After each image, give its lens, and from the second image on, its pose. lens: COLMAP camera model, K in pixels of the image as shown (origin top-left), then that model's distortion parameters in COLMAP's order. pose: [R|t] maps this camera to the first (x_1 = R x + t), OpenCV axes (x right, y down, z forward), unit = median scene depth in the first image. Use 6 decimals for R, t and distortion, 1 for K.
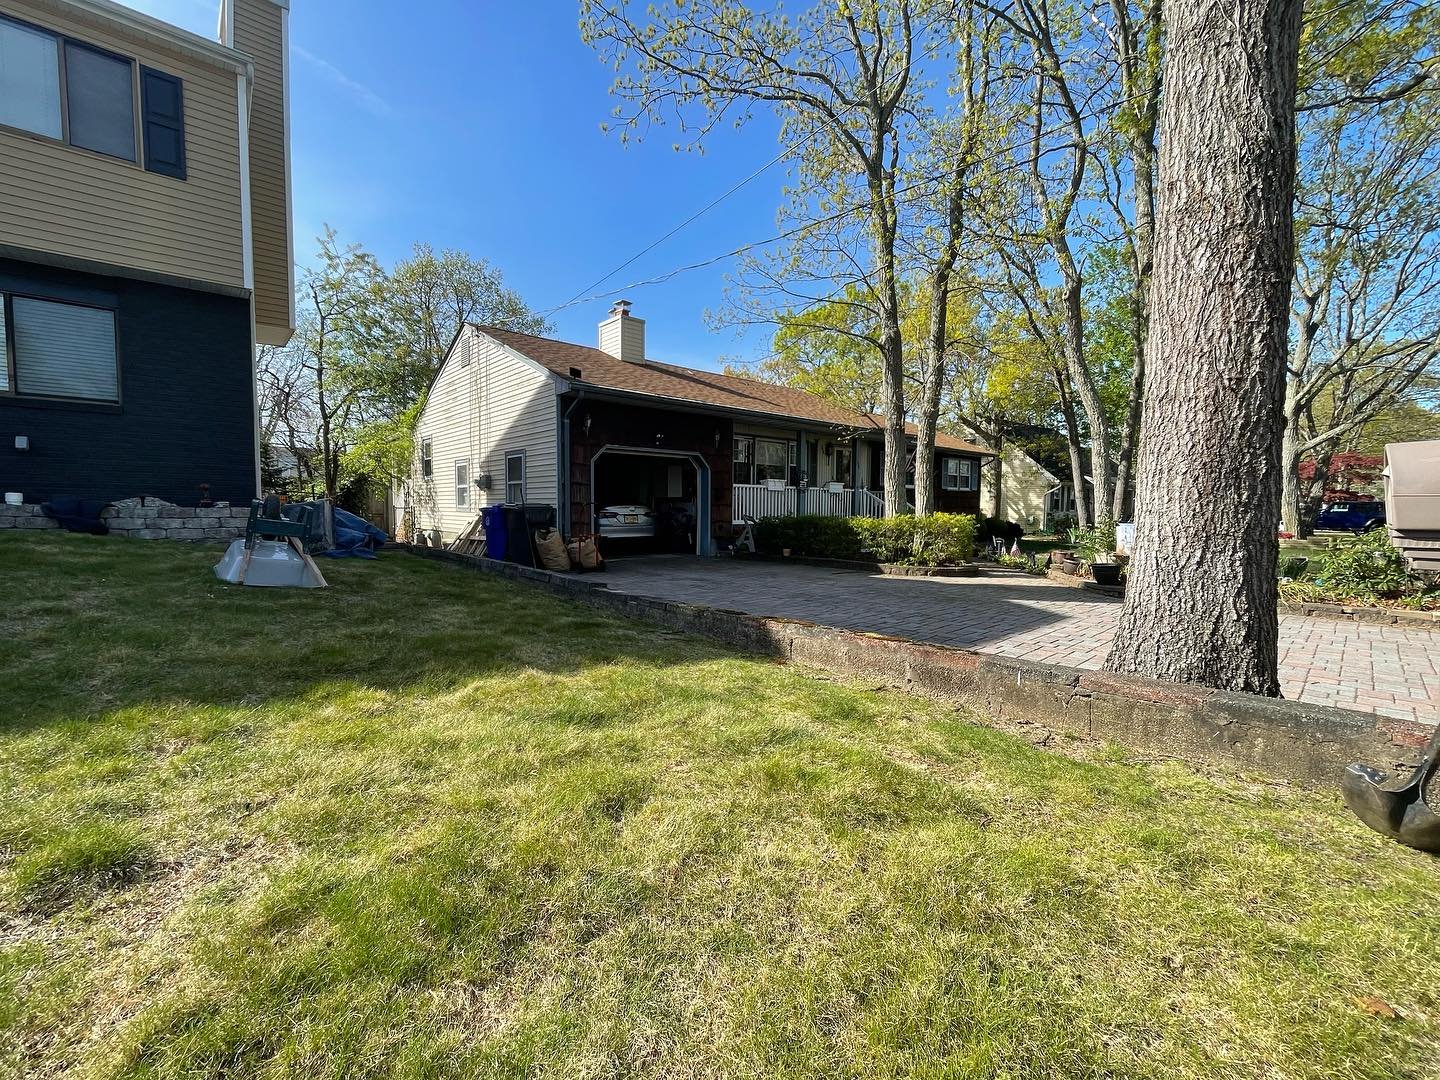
lens RADIAL K [[610.1, 0, 717.4], [0, 610.1, 548.5], [0, 0, 1]] dist [-0.000927, -0.000354]
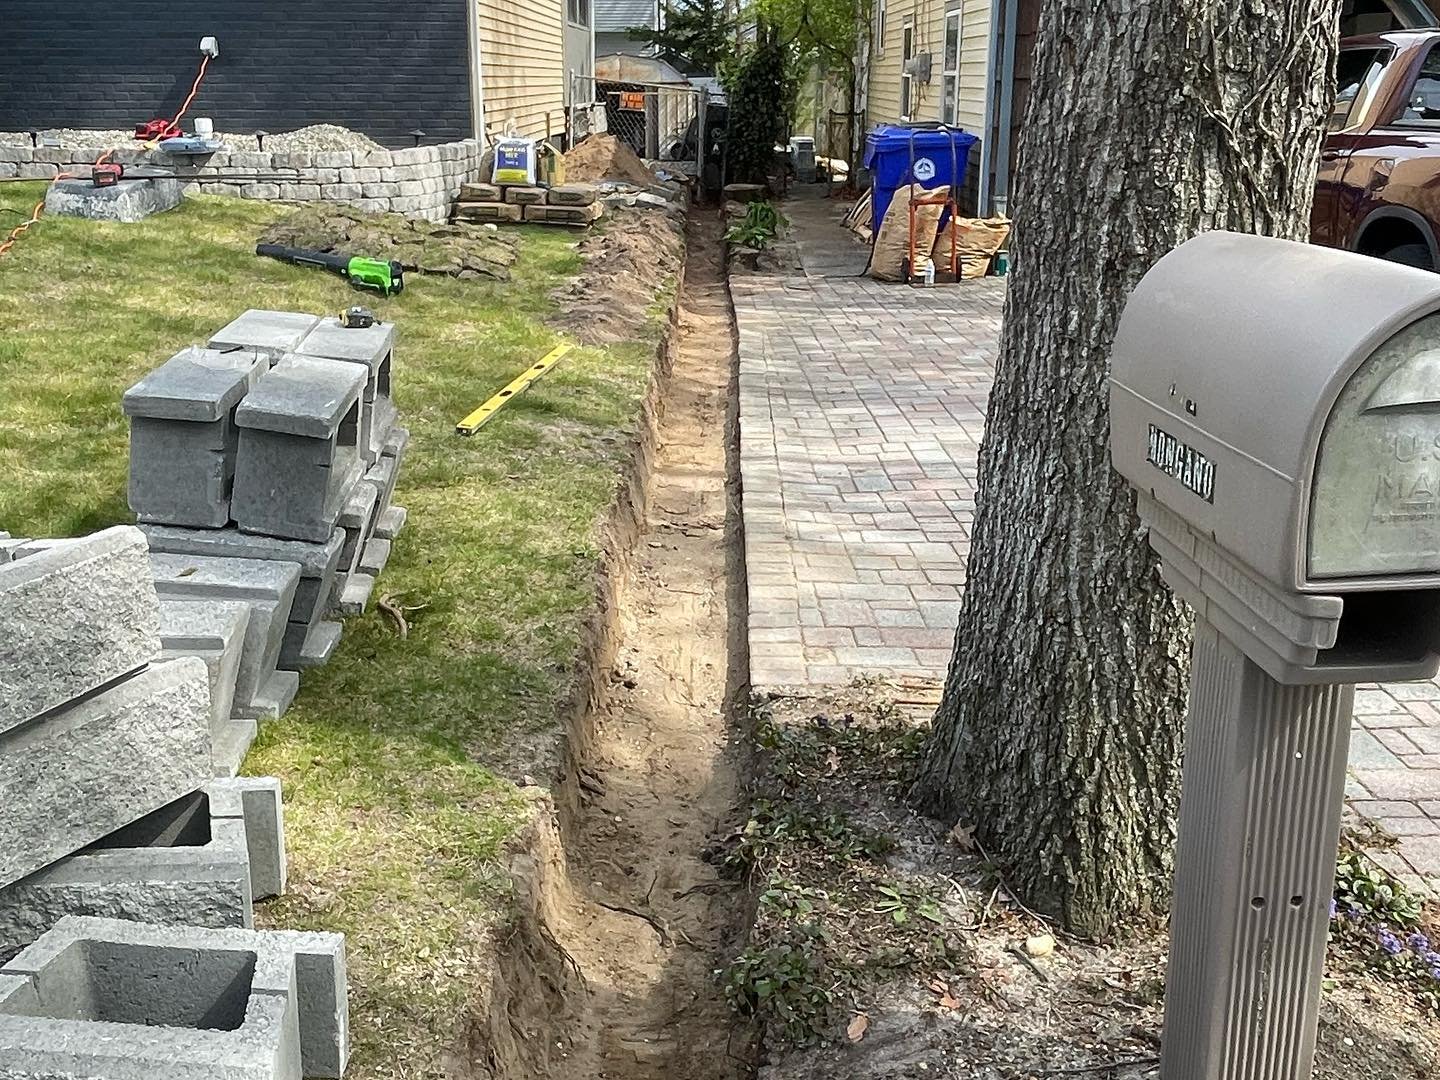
lens RADIAL K [[1407.9, 0, 694.6], [0, 1407.9, 532.6], [0, 0, 1]] dist [-0.004731, 0.018428]
pose [[0.749954, 0.197374, -0.631358, 0.312984], [-0.038583, 0.965875, 0.256120, -0.043708], [0.660364, -0.167718, 0.731976, 0.036124]]
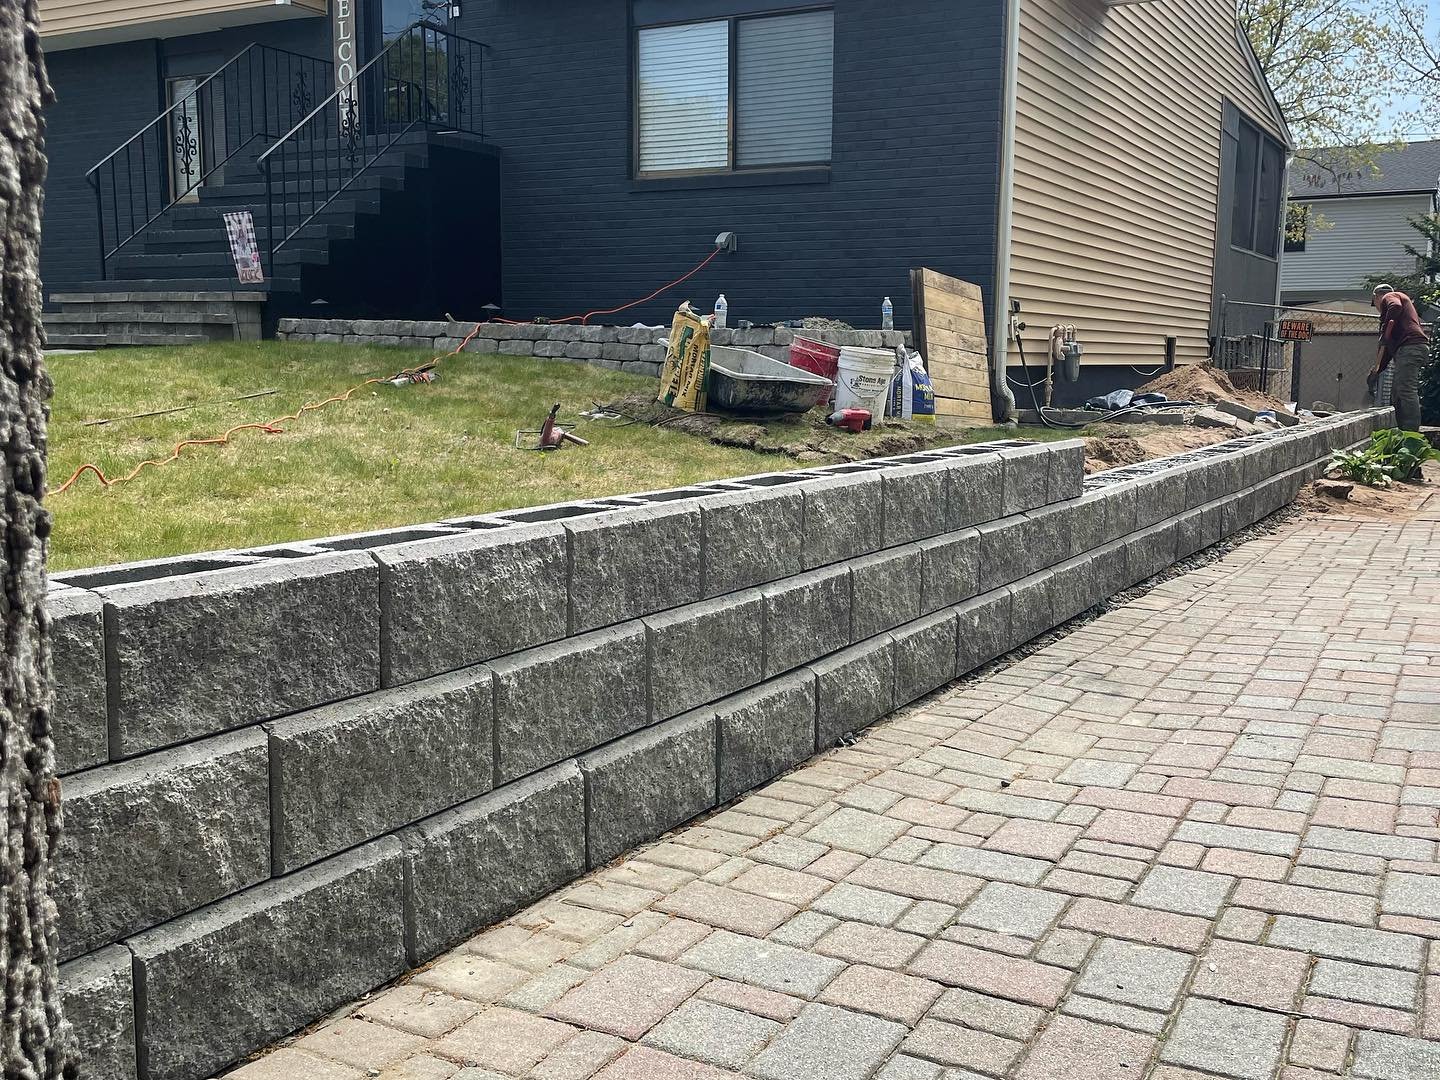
lens RADIAL K [[1432.4, 0, 740.5], [0, 1432.4, 531.6], [0, 0, 1]] dist [0.090027, -0.108909]
pose [[0.347416, 0.111406, -0.931070, 0.273137], [-0.069821, 0.993234, 0.092791, 0.000332], [0.935108, 0.032771, 0.352844, 0.302331]]
